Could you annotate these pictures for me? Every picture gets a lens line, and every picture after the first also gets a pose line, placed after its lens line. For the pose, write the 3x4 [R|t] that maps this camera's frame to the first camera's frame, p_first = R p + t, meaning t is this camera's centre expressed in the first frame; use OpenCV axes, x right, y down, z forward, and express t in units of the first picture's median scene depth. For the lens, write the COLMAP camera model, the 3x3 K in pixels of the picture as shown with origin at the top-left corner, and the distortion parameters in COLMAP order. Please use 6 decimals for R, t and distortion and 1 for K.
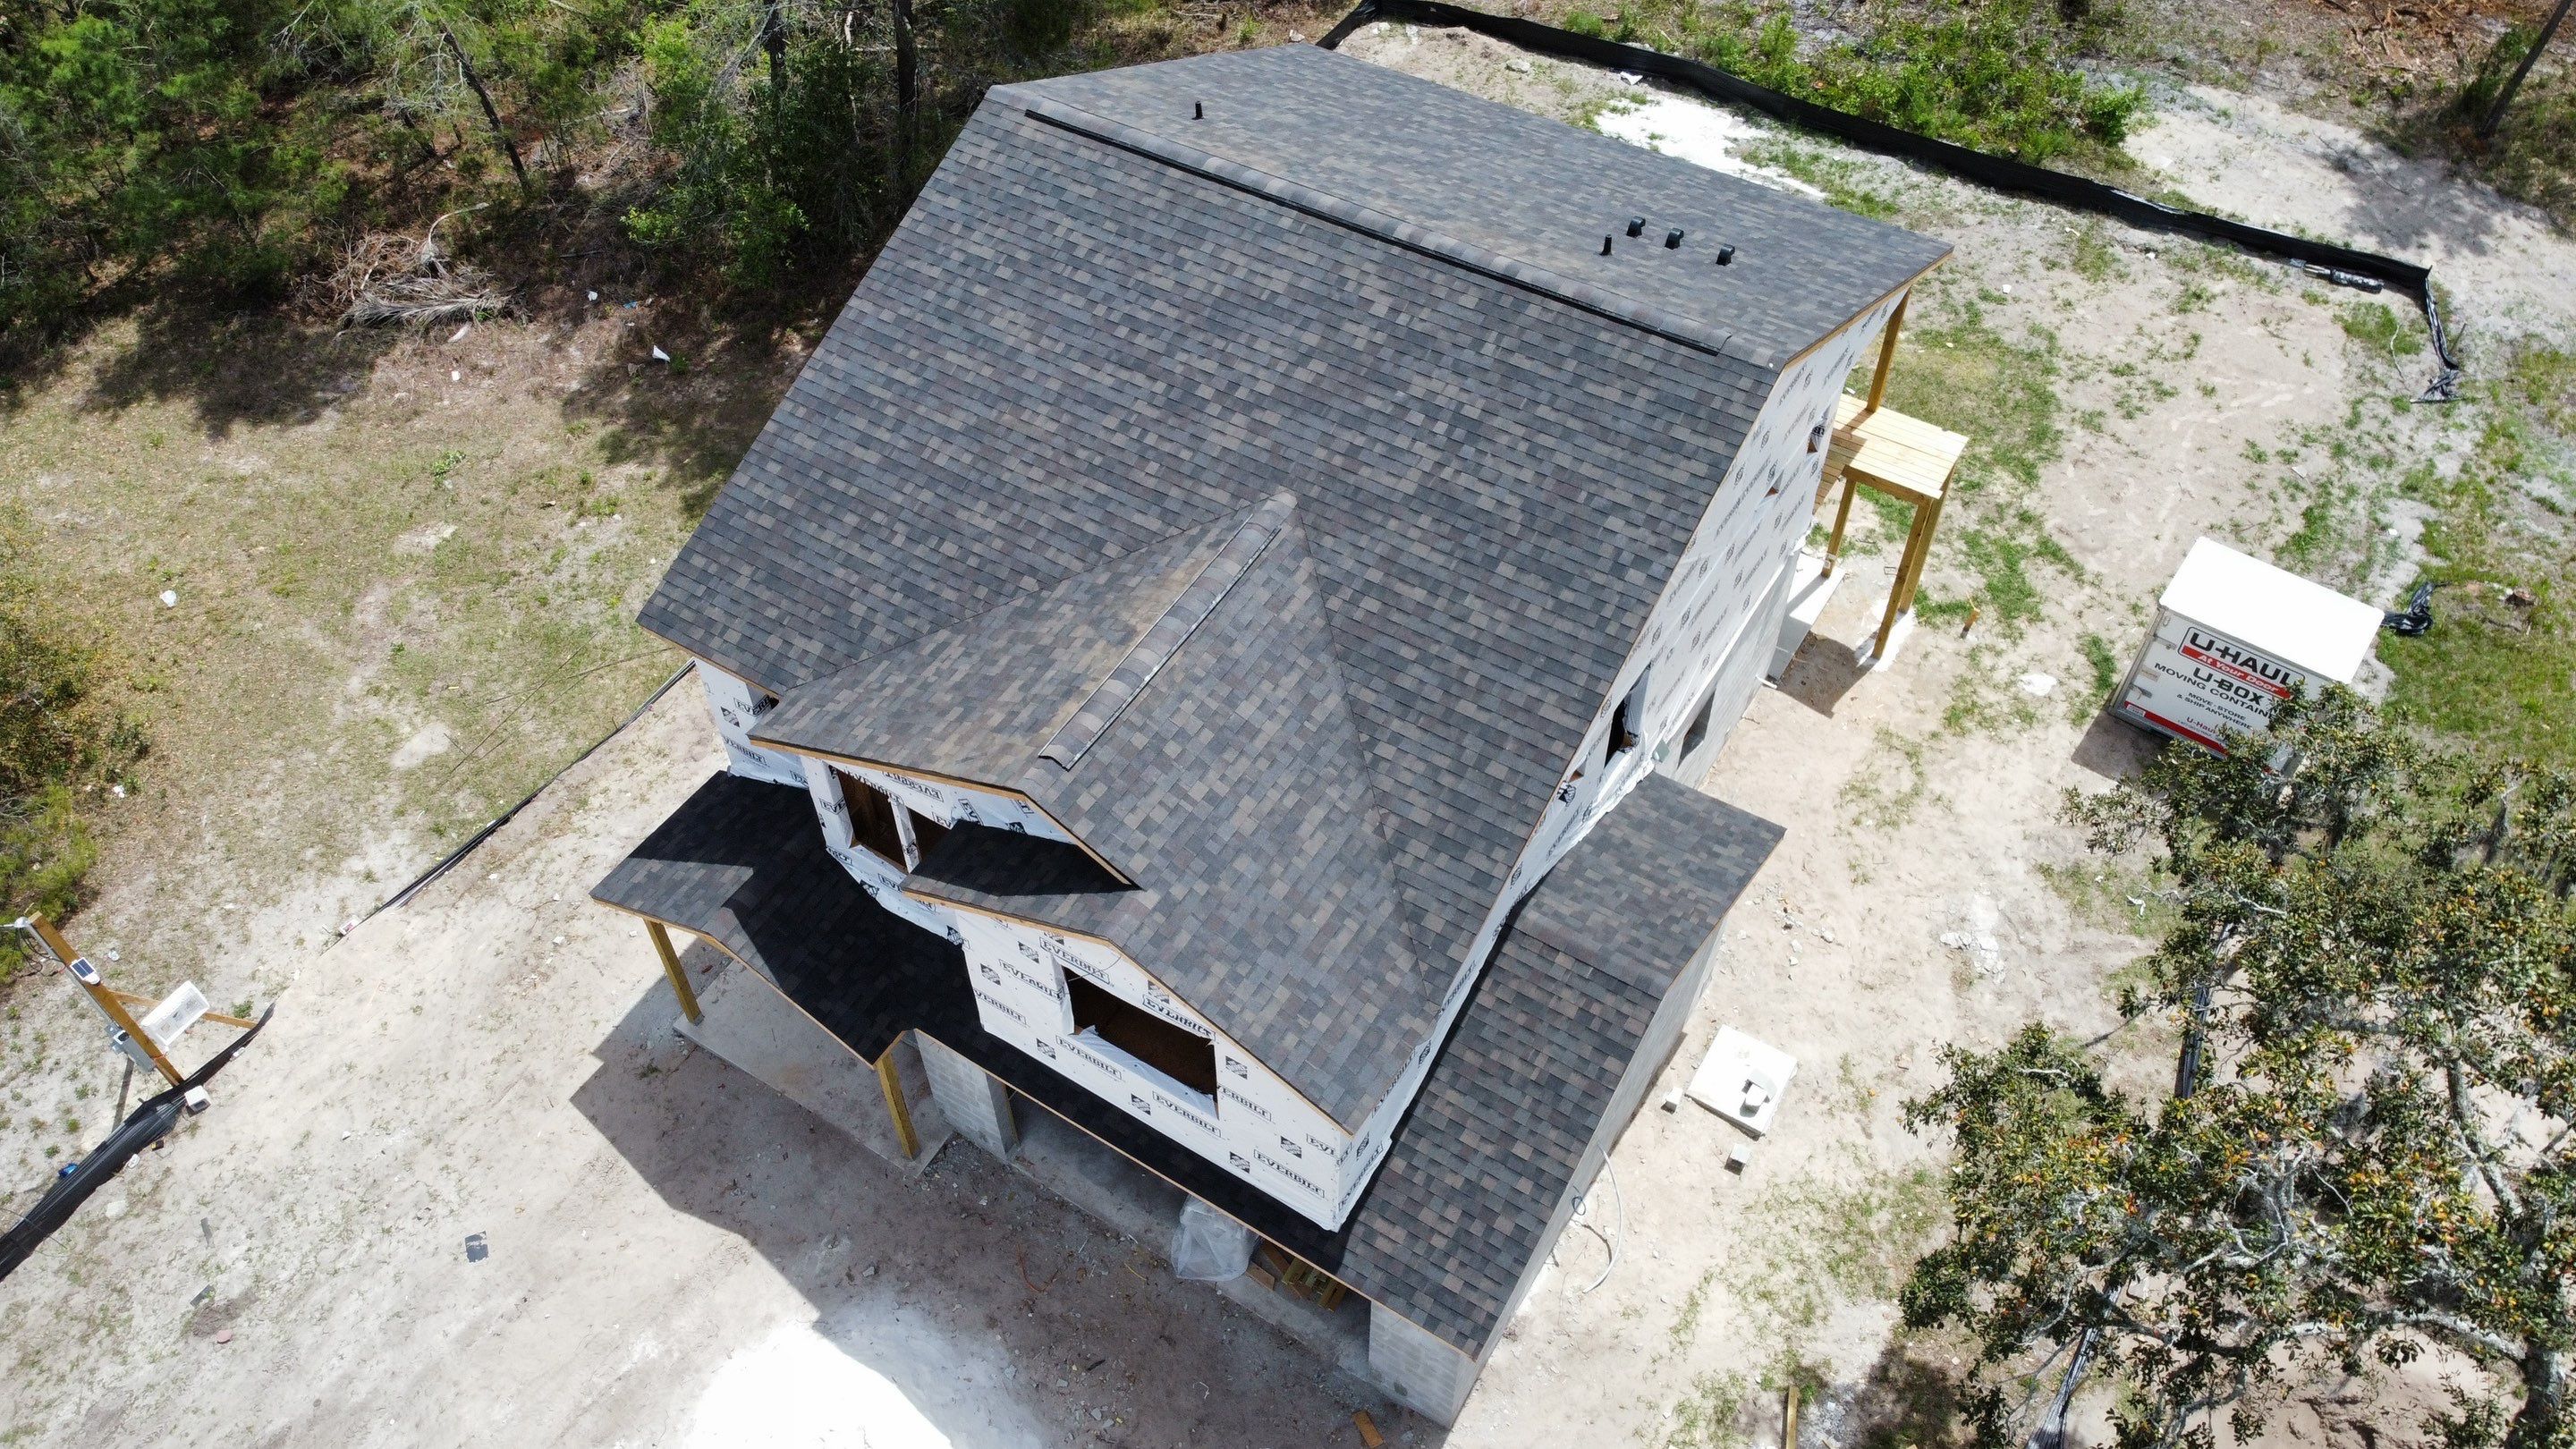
lens RADIAL K [[1954.2, 0, 1256.1], [0, 1954.2, 684.3], [0, 0, 1]] dist [0.008716, -0.019968]
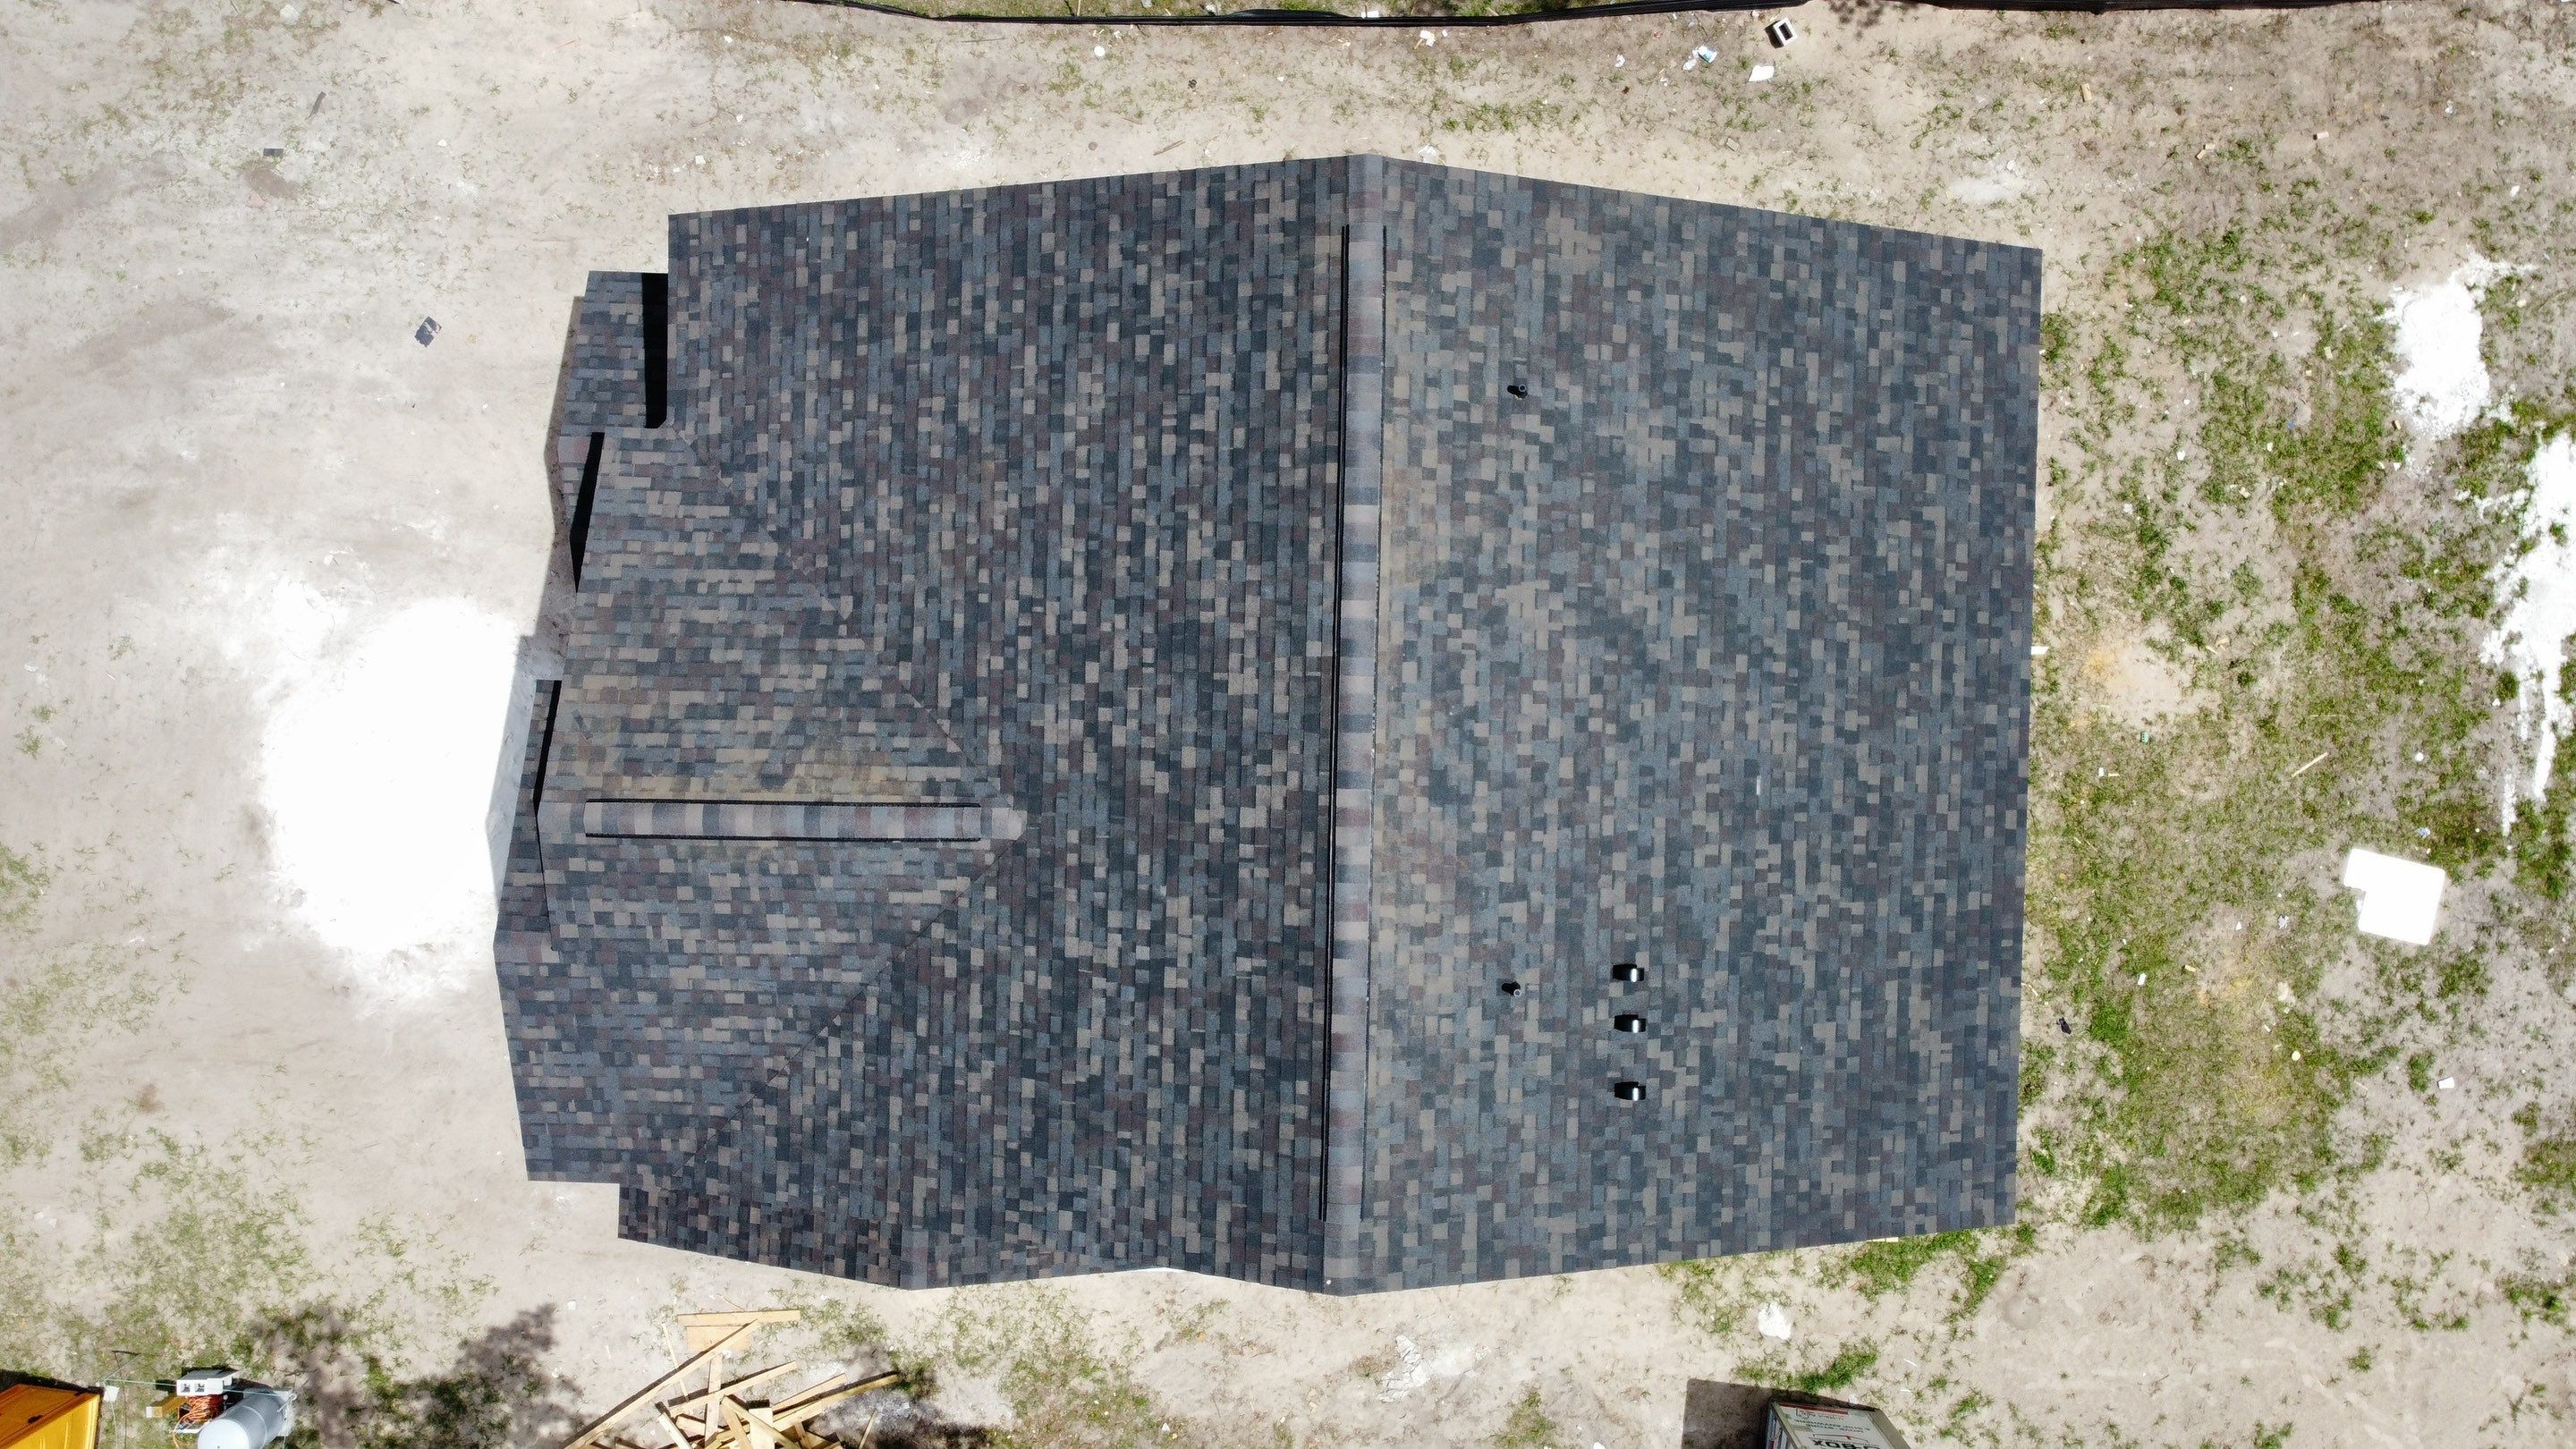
lens RADIAL K [[1954.2, 0, 1263.4], [0, 1954.2, 699.5], [0, 0, 1]] dist [0.008716, -0.019968]
pose [[0.519324, 0.854035, 0.030439, -0.002302], [-0.642518, 0.366724, 0.672818, -0.662668], [0.563447, -0.368968, 0.739182, 0.341799]]
